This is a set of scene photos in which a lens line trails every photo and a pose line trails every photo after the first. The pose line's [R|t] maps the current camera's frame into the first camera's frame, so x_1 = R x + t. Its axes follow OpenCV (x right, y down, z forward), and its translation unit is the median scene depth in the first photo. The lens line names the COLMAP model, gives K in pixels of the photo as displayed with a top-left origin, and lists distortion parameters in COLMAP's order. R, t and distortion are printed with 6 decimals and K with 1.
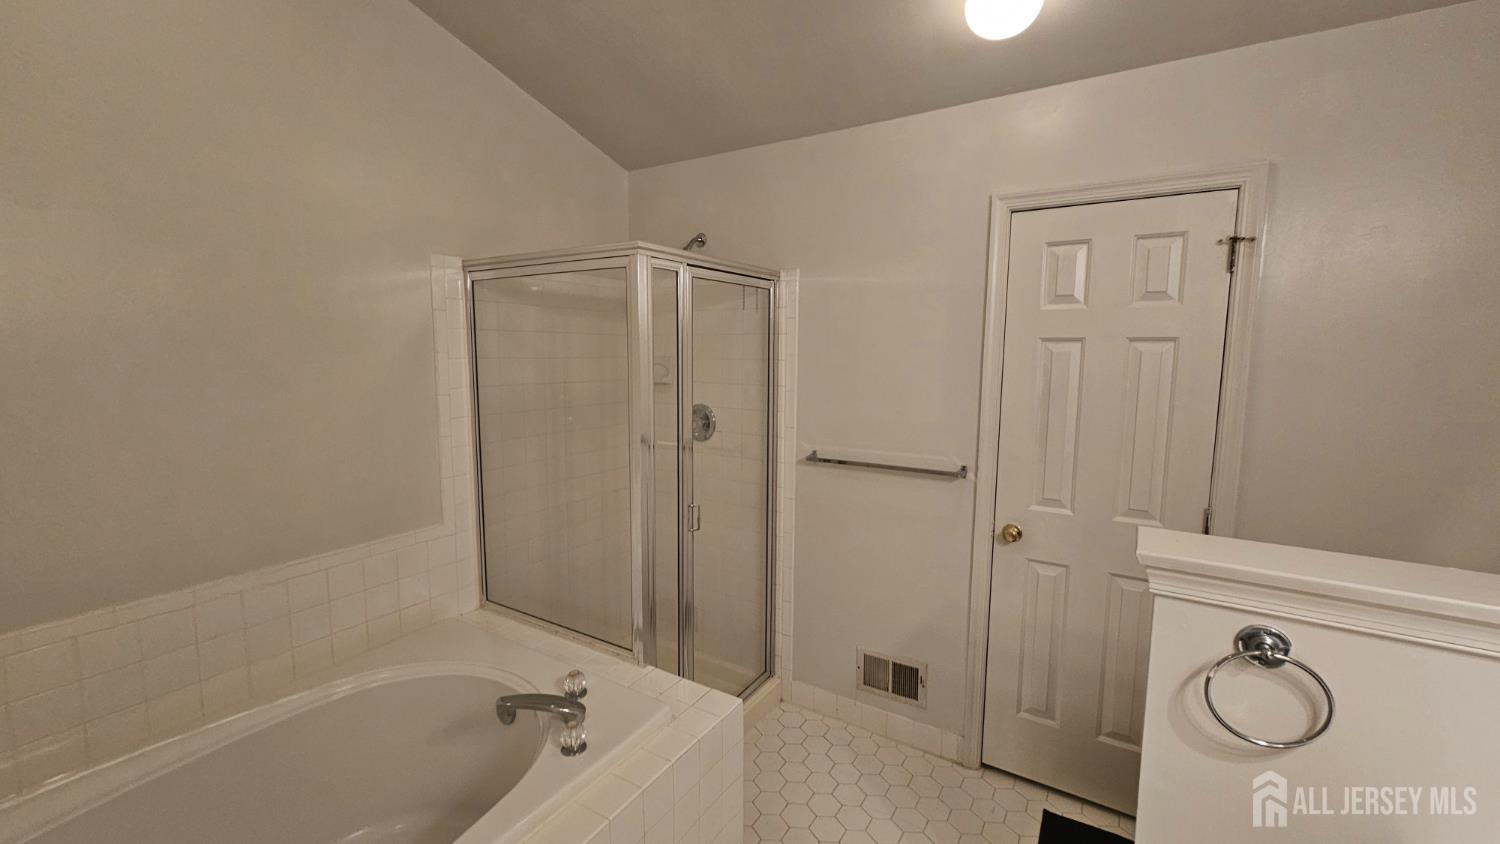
lens RADIAL K [[616.4, 0, 750.0], [0, 616.4, 422.0], [0, 0, 1]] dist [0.001116, -0.000251]
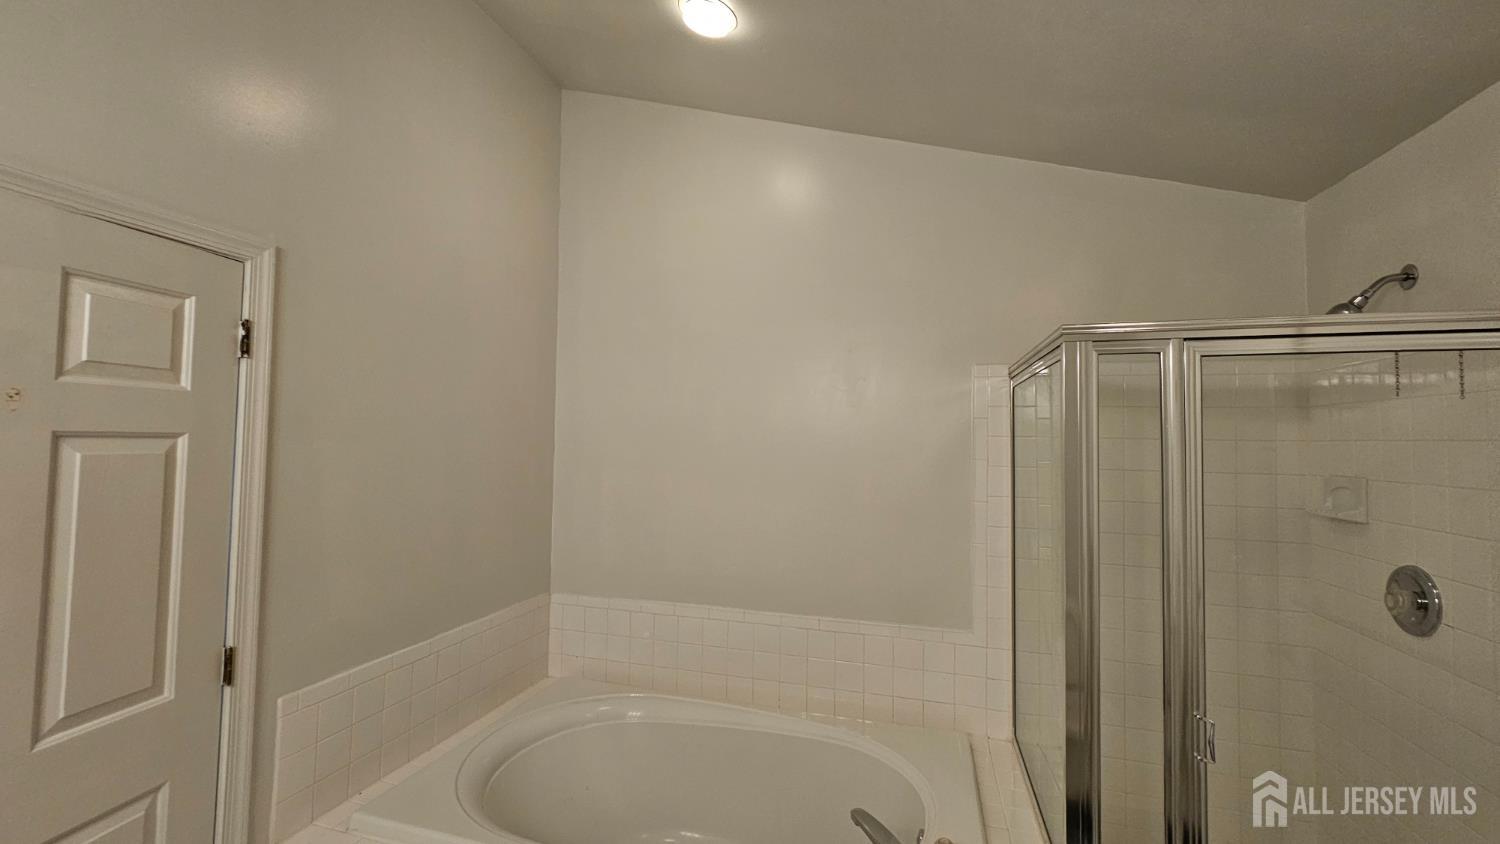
lens RADIAL K [[616.4, 0, 750.0], [0, 616.4, 422.0], [0, 0, 1]] dist [0.001116, -0.000251]
pose [[0.275756, -0.033019, -0.960660, 0.349505], [-0.126866, 0.989417, -0.070424, -0.051739], [0.952819, 0.141295, 0.268648, 0.338083]]
